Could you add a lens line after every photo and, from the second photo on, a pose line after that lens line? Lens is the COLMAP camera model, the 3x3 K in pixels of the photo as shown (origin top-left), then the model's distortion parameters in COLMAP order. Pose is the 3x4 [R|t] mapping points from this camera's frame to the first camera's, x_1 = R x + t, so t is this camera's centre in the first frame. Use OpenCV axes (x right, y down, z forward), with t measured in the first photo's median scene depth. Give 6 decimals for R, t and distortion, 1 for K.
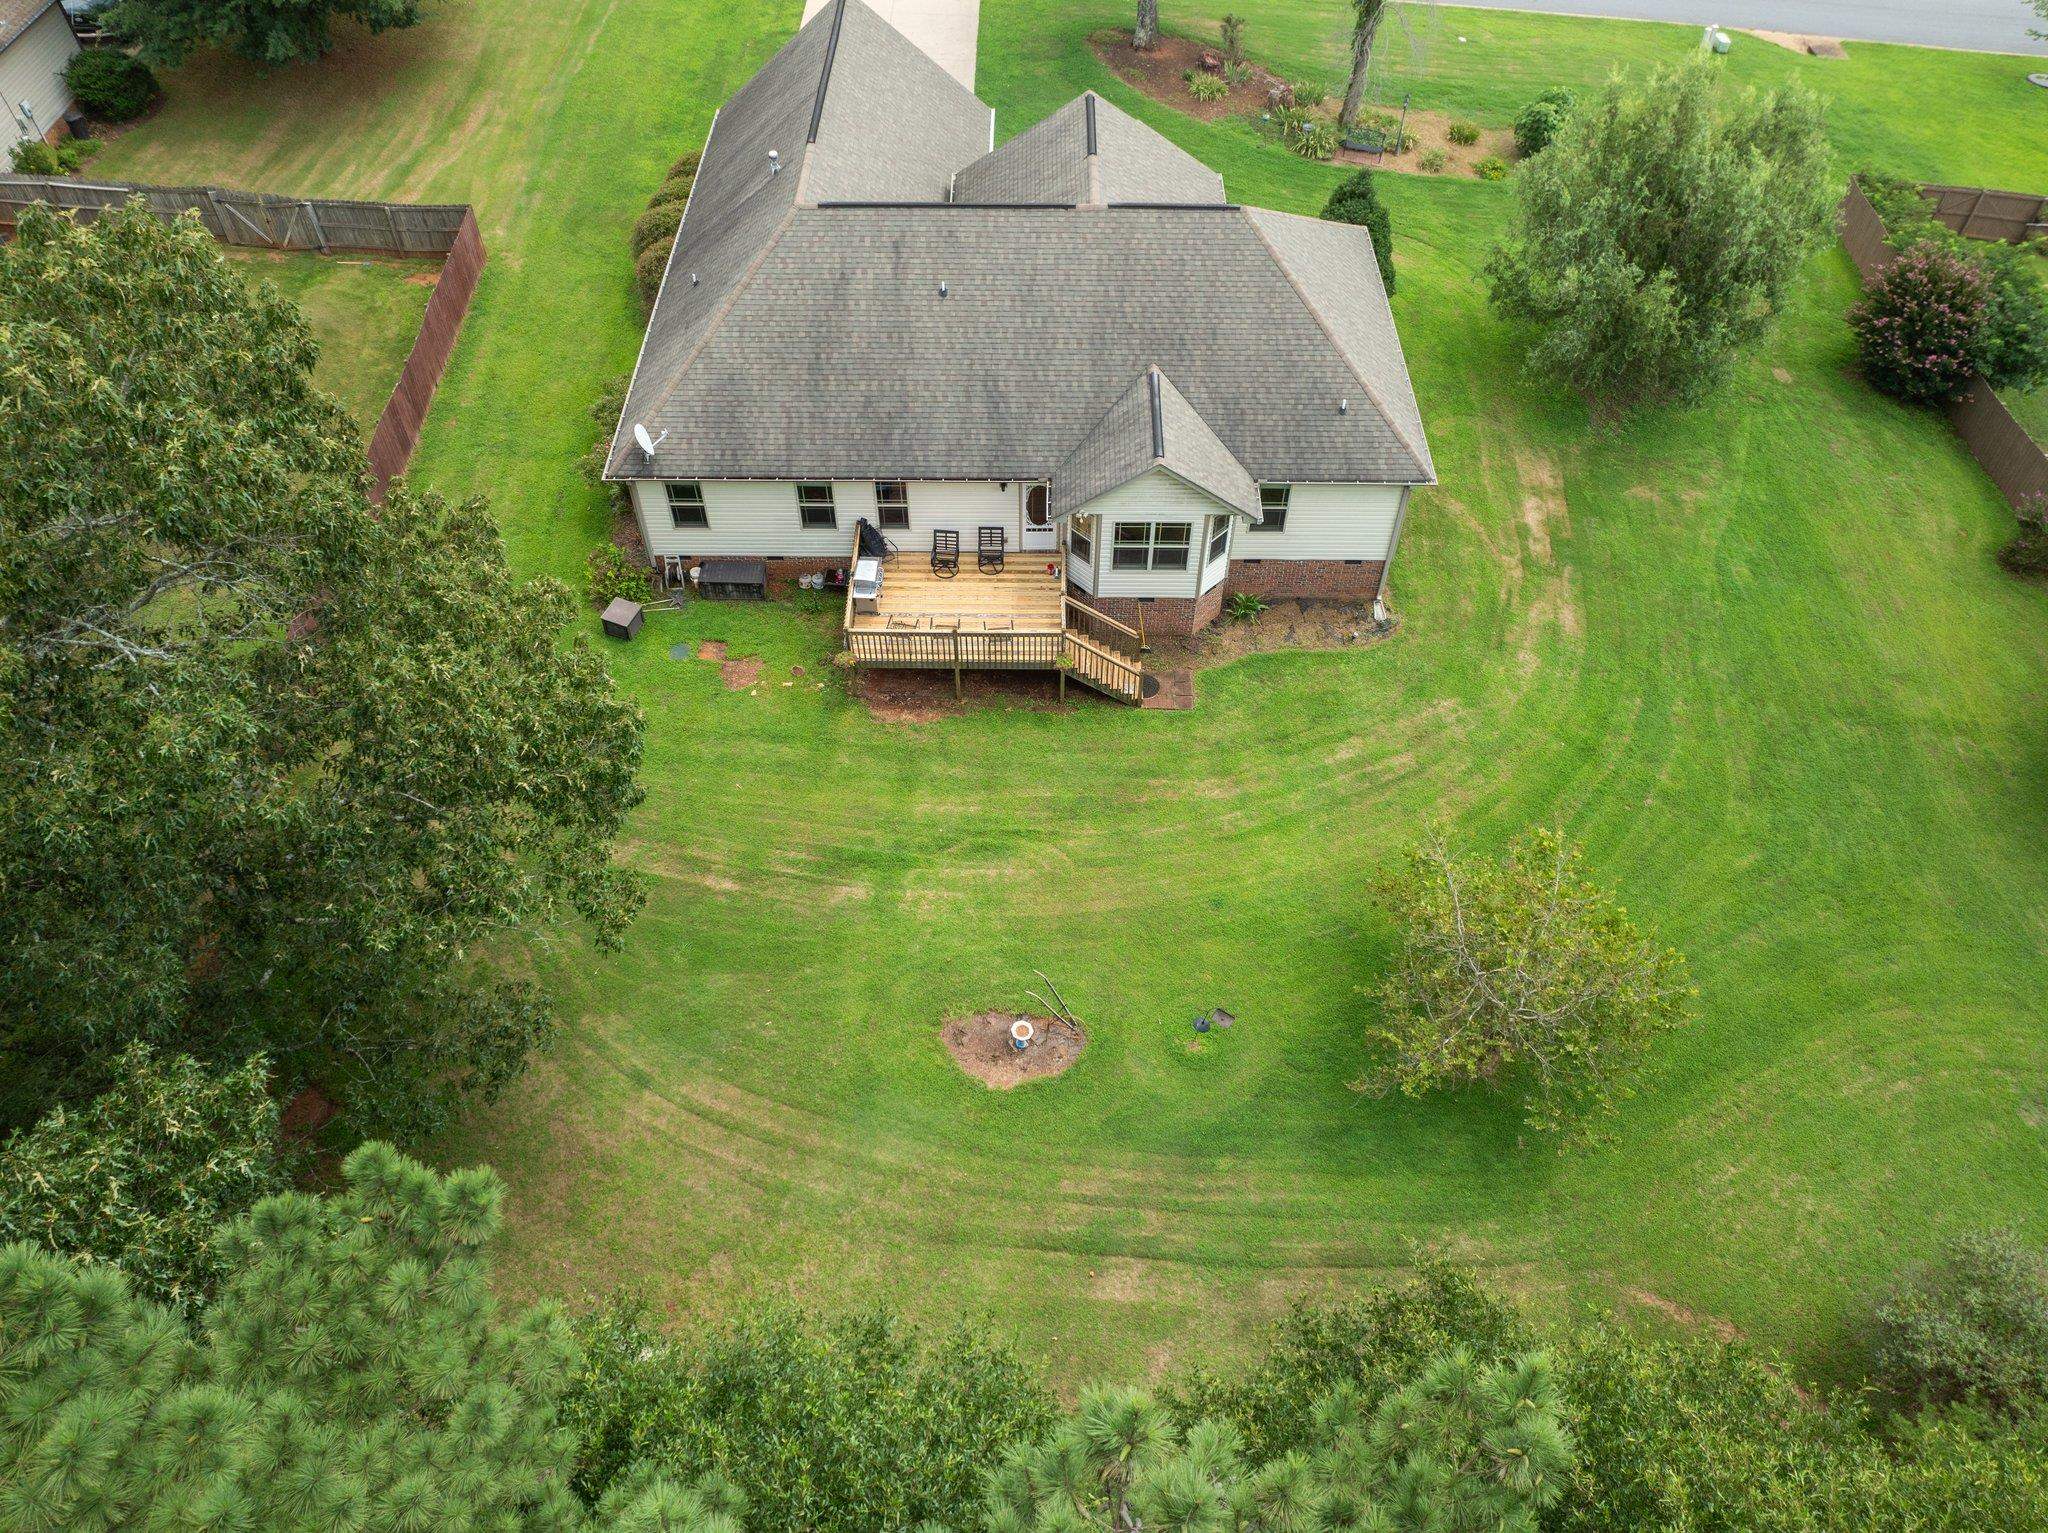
lens RADIAL K [[1449.2, 0, 1024.0], [0, 1449.2, 766.5], [0, 0, 1]] dist [-0.042235, 0.009559]
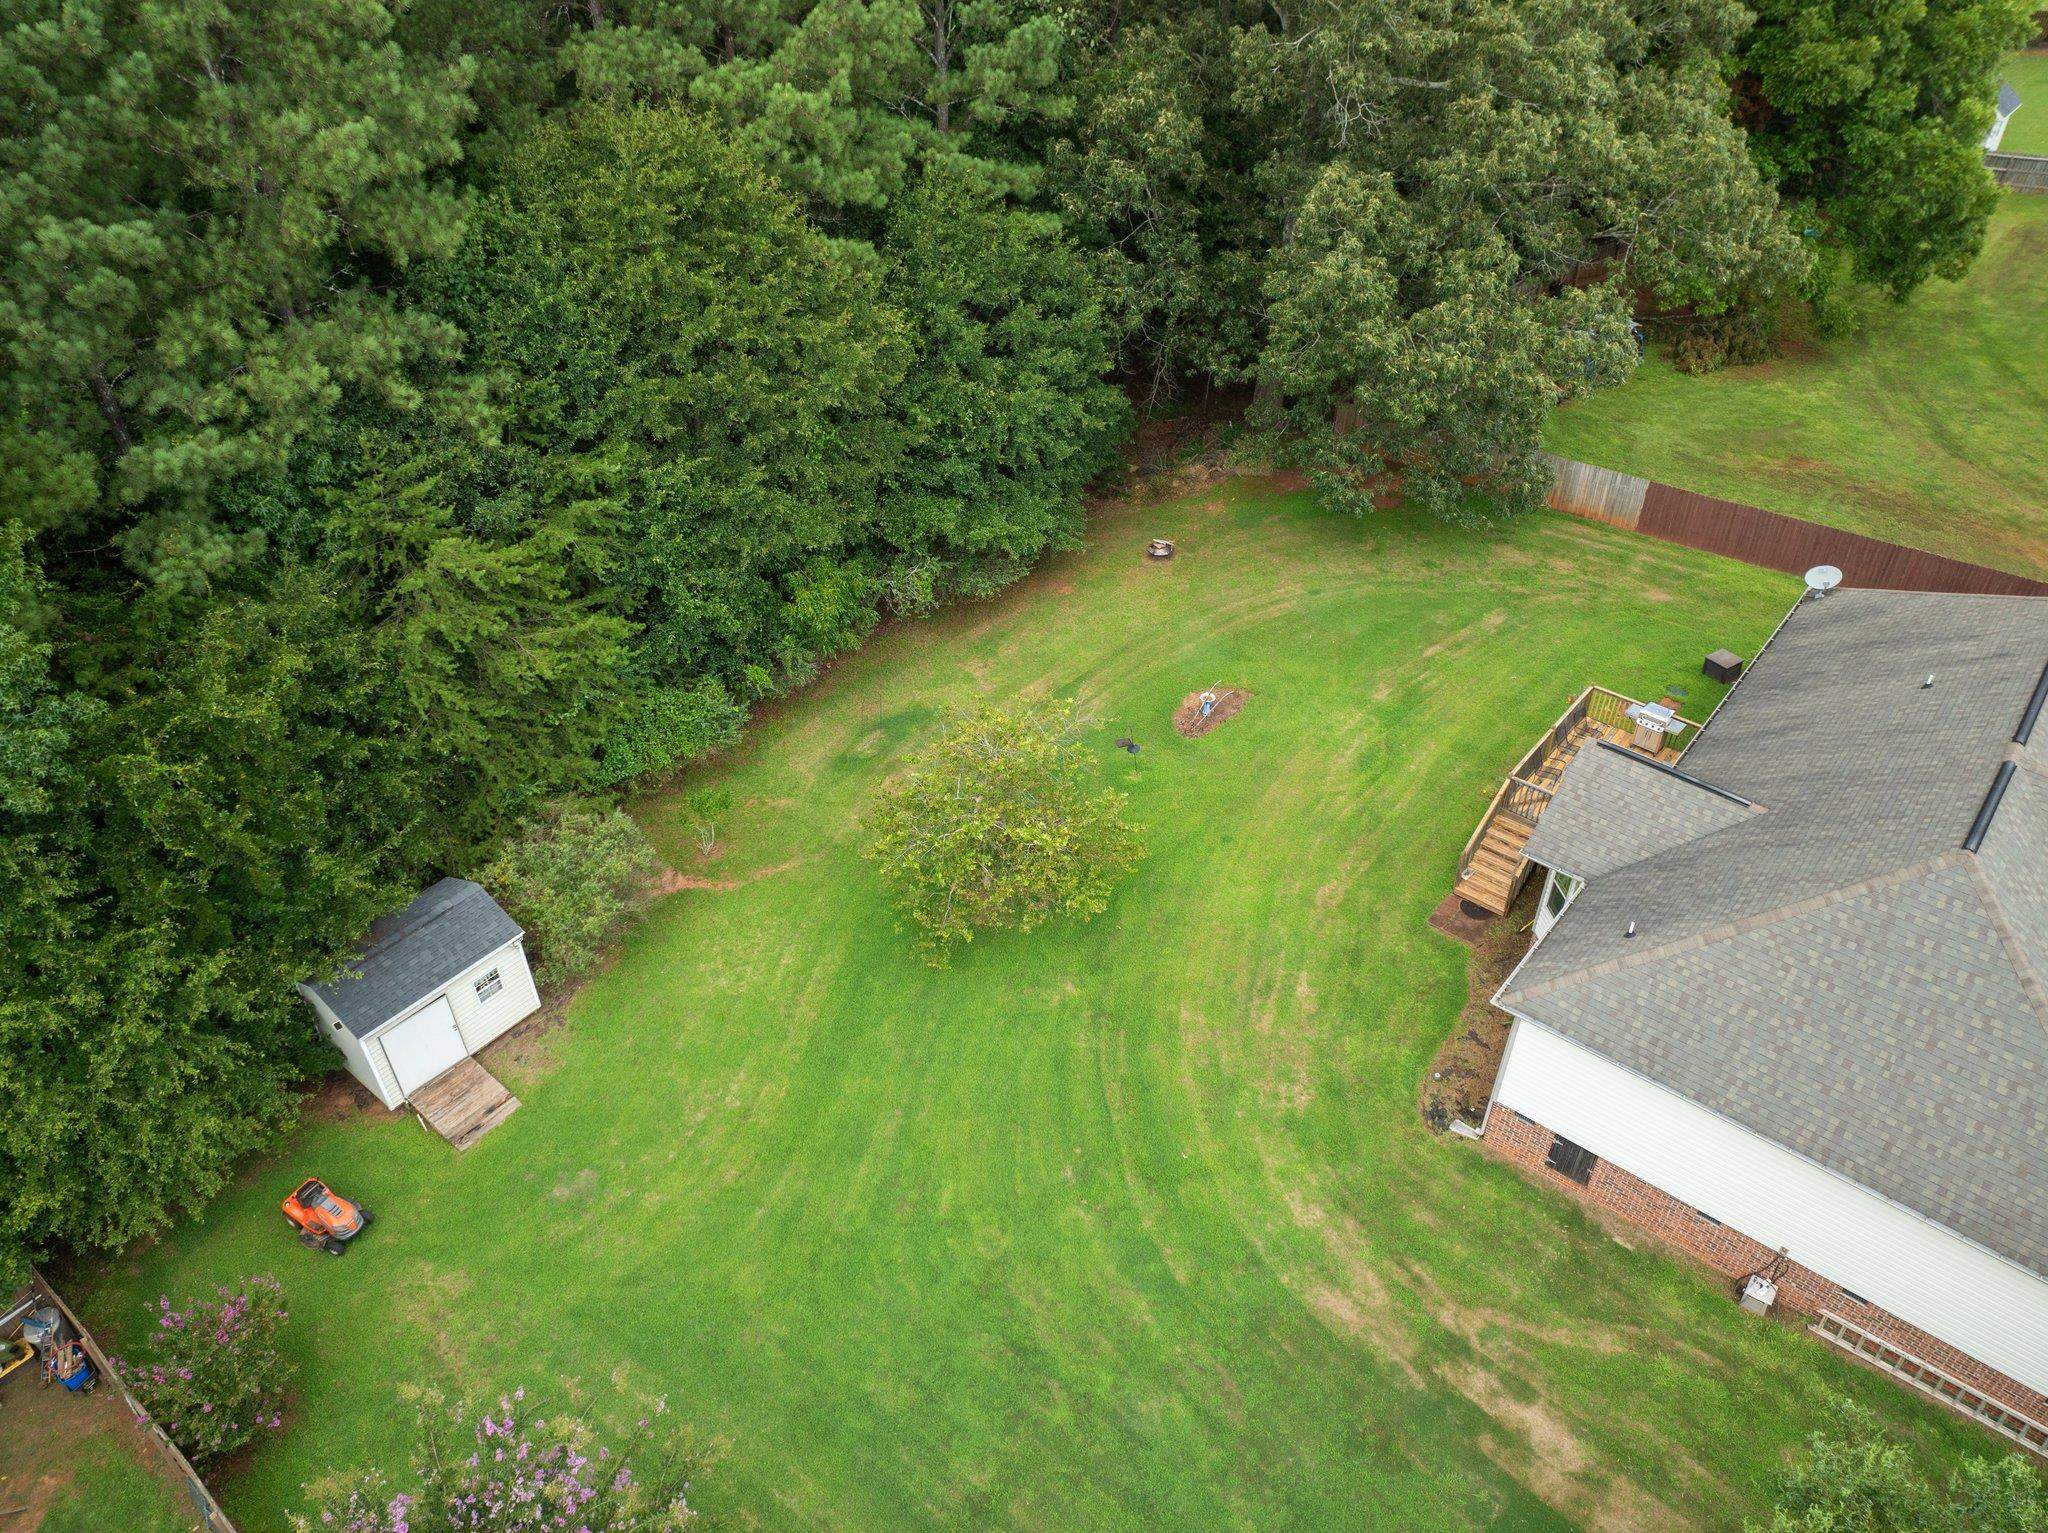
lens RADIAL K [[1449.2, 0, 1024.0], [0, 1449.2, 766.5], [0, 0, 1]] dist [-0.042235, 0.009559]
pose [[-0.636647, 0.462002, -0.617442, 0.838930], [-0.596216, 0.212916, 0.774075, -0.651581], [0.489088, 0.860942, 0.139901, 0.636433]]
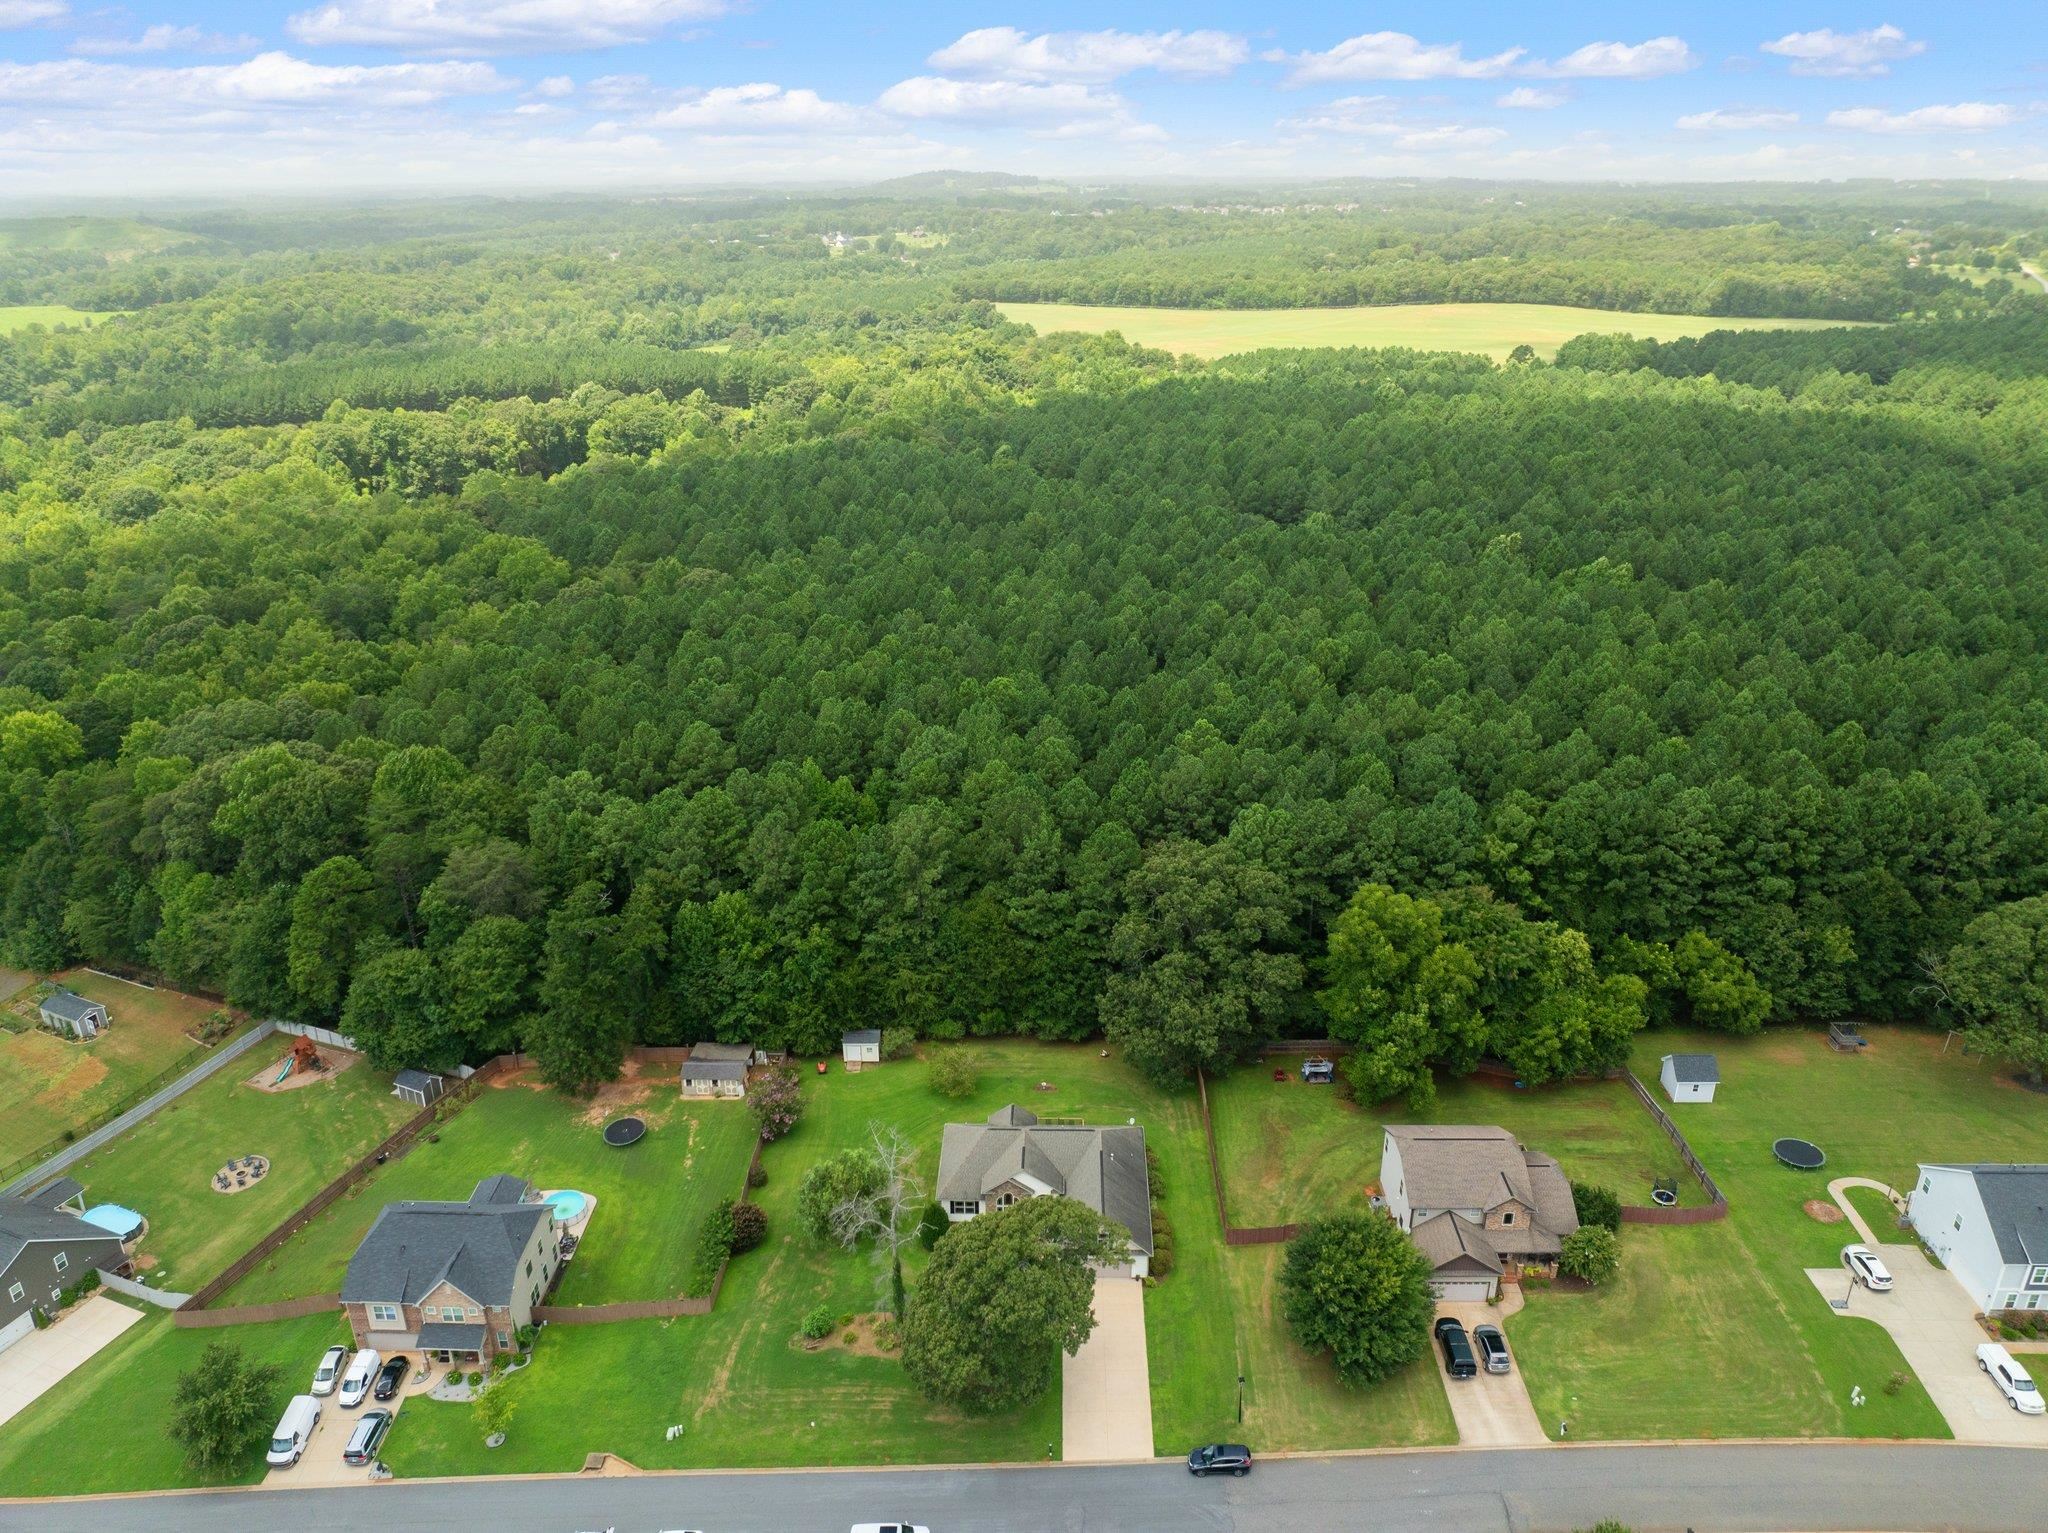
lens RADIAL K [[1449.2, 0, 1024.0], [0, 1449.2, 766.5], [0, 0, 1]] dist [-0.042235, 0.009559]
pose [[-0.999836, -0.013699, 0.011885, 0.016797], [0.007519, 0.283240, 0.959020, -4.440384], [-0.016504, 0.958951, -0.283090, 1.153066]]
